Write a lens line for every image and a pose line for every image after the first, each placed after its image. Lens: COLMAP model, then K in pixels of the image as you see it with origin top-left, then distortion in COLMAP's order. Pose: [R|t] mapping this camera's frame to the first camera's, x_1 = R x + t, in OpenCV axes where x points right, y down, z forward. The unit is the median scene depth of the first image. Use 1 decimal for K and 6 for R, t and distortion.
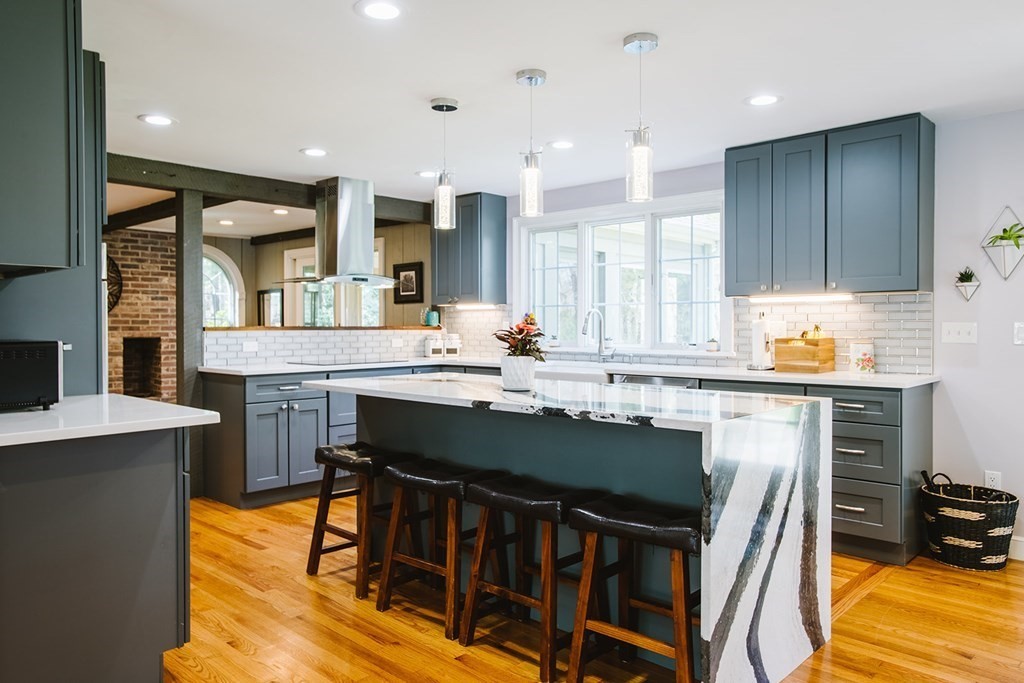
lens RADIAL K [[761.9, 0, 521.1], [0, 761.9, 327.3], [0, 0, 1]] dist [0.006611, 0.005629]
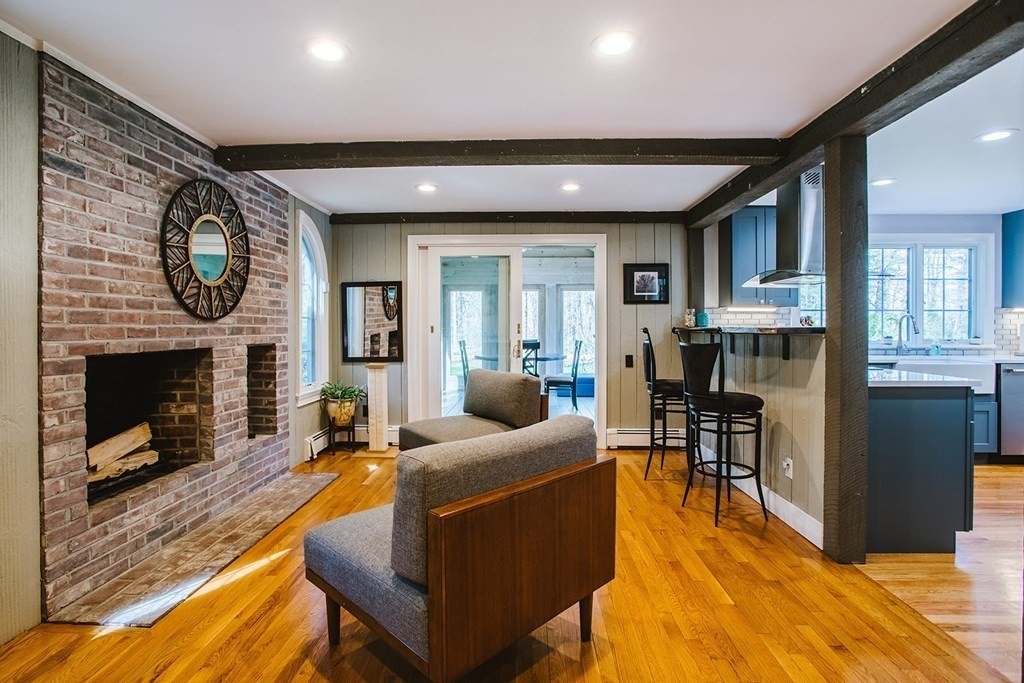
lens RADIAL K [[507.5, 0, 513.1], [0, 507.5, 328.3], [0, 0, 1]] dist [-0.037570, 0.006533]
pose [[0.748804, 0.000117, 0.662791, -0.621838], [0.001903, 0.999995, -0.002328, 0.000903], [-0.662789, 0.003004, 0.748801, 0.545497]]
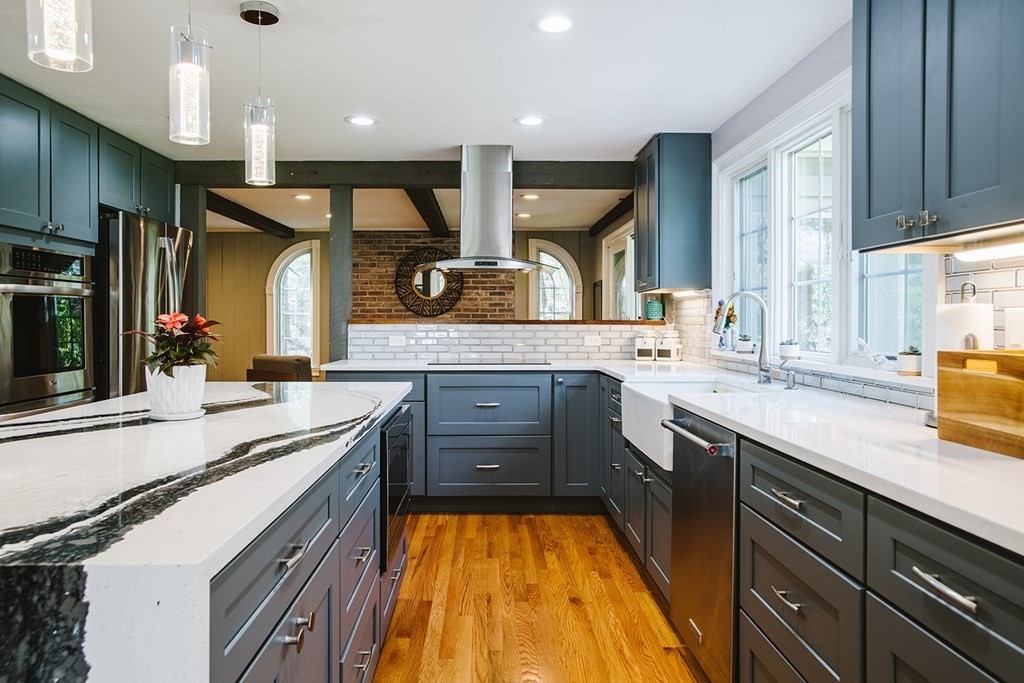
lens RADIAL K [[707.3, 0, 502.1], [0, 707.3, 320.8], [0, 0, 1]] dist [-0.003337, 0.000651]
pose [[0.679079, 0.002991, -0.734059, 0.260761], [-0.003761, 0.999993, 0.000594, -0.000547], [0.734056, 0.002357, 0.679085, 0.342129]]
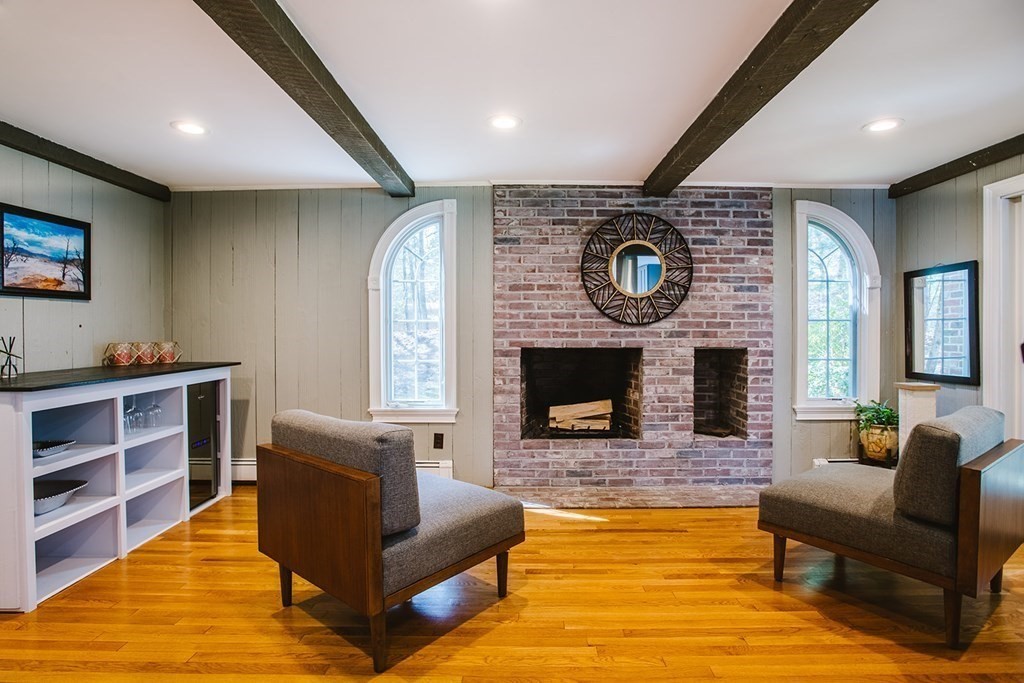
lens RADIAL K [[507.5, 0, 520.8], [0, 507.5, 333.3], [0, 0, 1]] dist [-0.037570, 0.006533]
pose [[0.687209, 0.002171, -0.726456, -0.298288], [-0.005806, 0.999980, -0.002504, 0.002669], [0.726436, 0.005938, 0.687208, 0.574414]]
